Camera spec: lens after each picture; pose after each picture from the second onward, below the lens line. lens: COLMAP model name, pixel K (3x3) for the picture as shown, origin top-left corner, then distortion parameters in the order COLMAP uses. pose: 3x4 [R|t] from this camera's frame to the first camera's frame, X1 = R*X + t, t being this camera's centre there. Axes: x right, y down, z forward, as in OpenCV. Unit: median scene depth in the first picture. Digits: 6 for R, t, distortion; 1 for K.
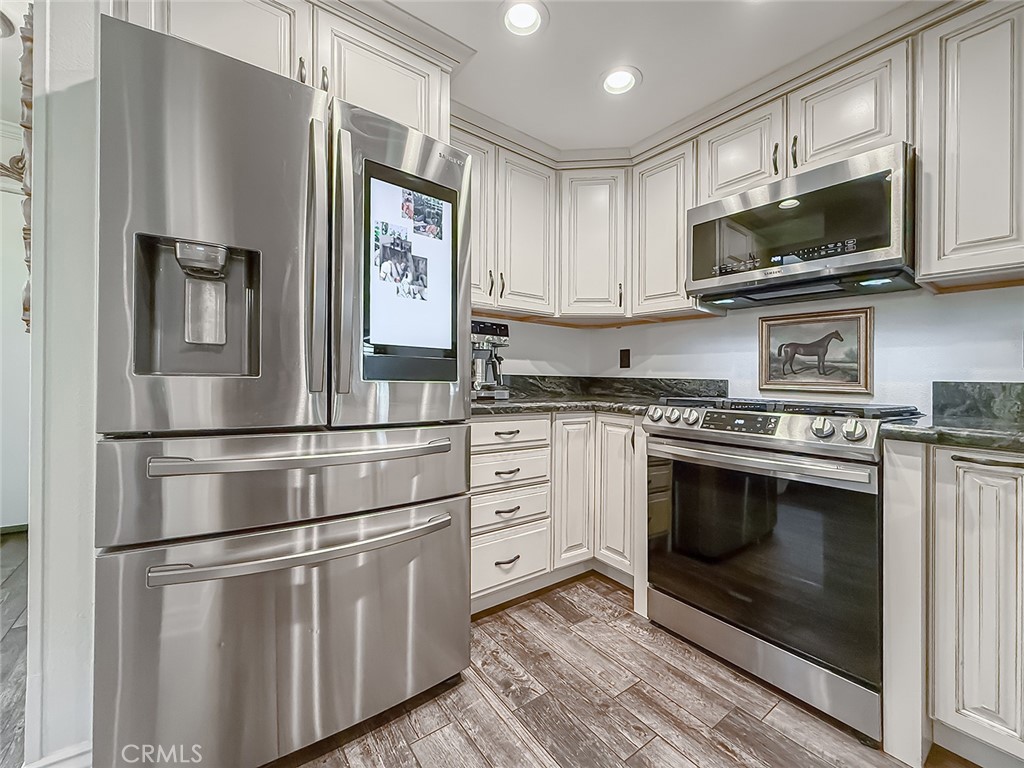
lens RADIAL K [[412.5, 0, 512.5], [0, 412.5, 379.4], [0, 0, 1]] dist [0.000426, 0.000037]
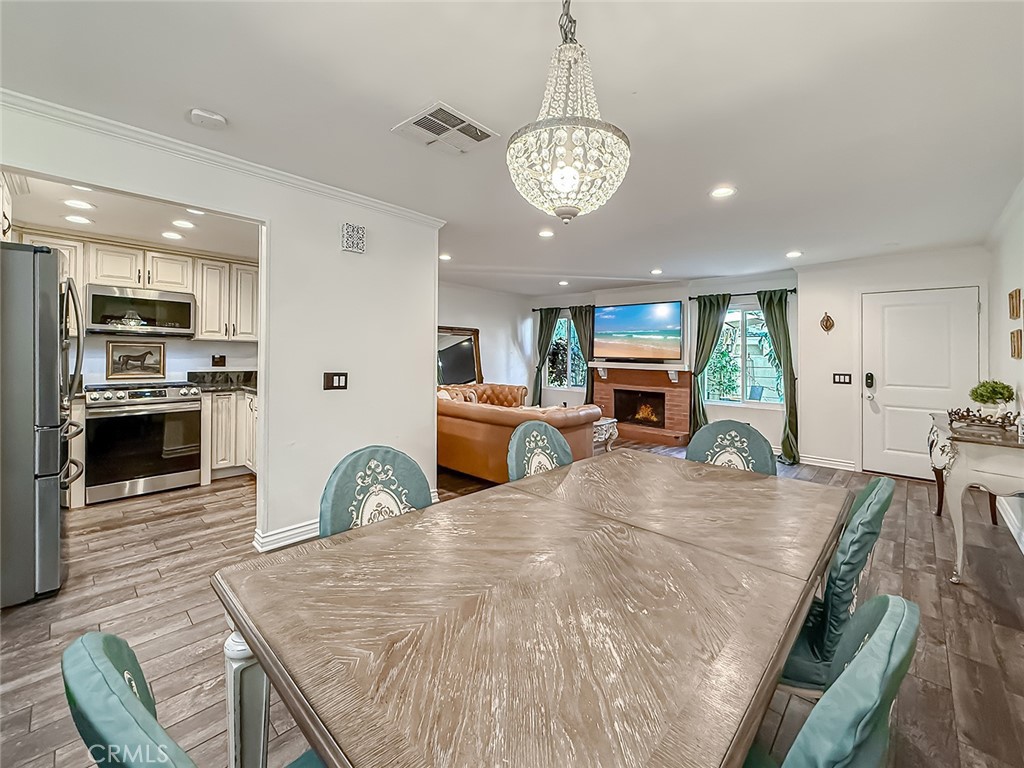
lens RADIAL K [[424.6, 0, 512.3], [0, 424.6, 358.6], [0, 0, 1]] dist [0.004127, 0.000919]
pose [[-0.170999, -0.032646, 0.984730, -1.919730], [-0.014572, 0.999425, 0.030602, -0.180532], [-0.985164, -0.009117, -0.171376, -0.581373]]
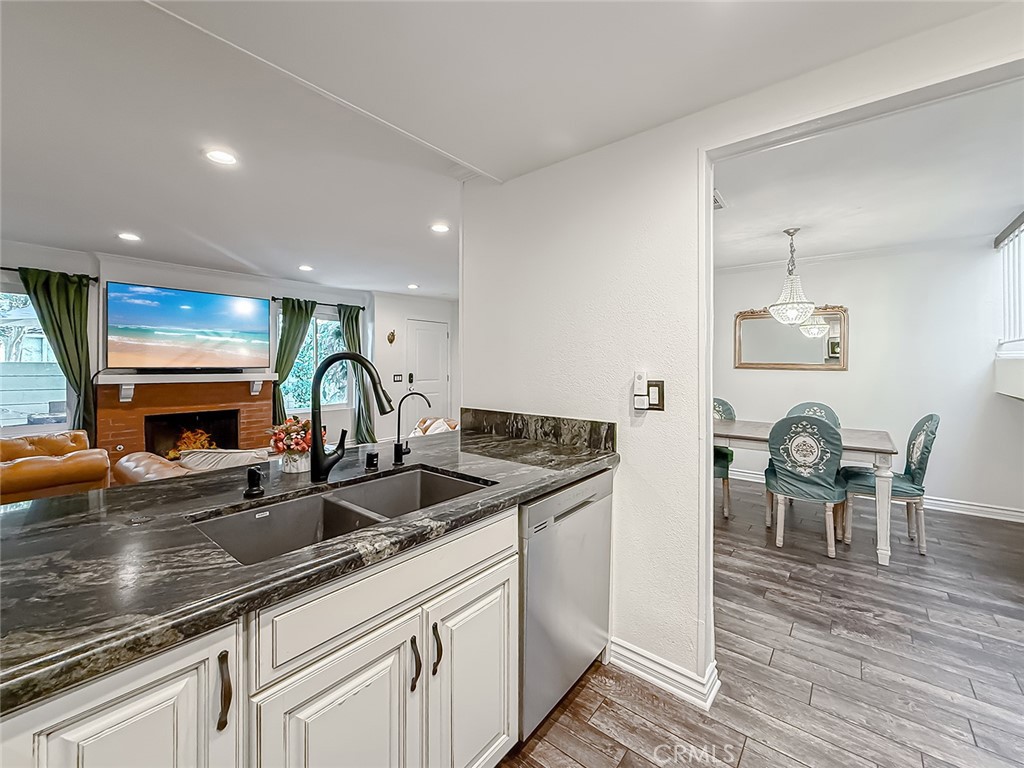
lens RADIAL K [[424.6, 0, 512.3], [0, 424.6, 358.6], [0, 0, 1]] dist [0.004127, 0.000919]
pose [[-0.970375, -0.023975, -0.240412, 0.430685], [-0.022073, 0.999700, -0.010604, -0.154365], [0.240595, -0.004983, -0.970613, 0.878147]]
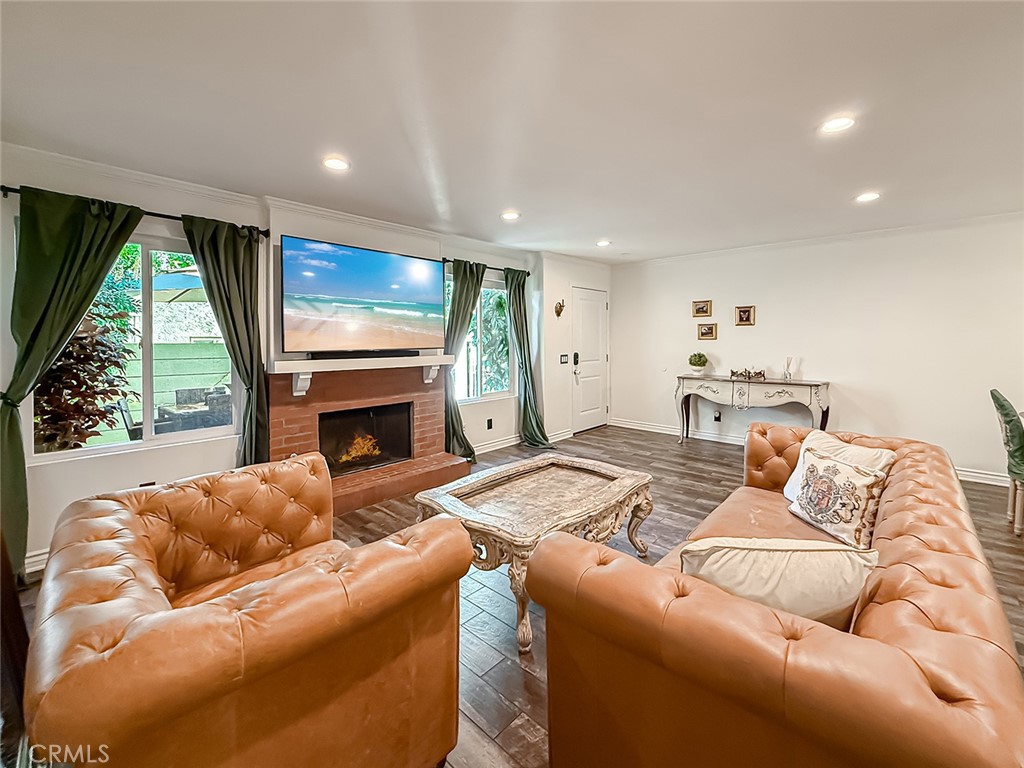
lens RADIAL K [[425.0, 0, 509.6], [0, 425.0, 341.5], [0, 0, 1]] dist [0.000207, 0.000013]
pose [[-0.984918, -0.013091, -0.172526, 1.485809], [-0.015352, 0.999813, 0.011779, -0.156258], [0.172339, 0.014250, -0.984935, -0.121960]]
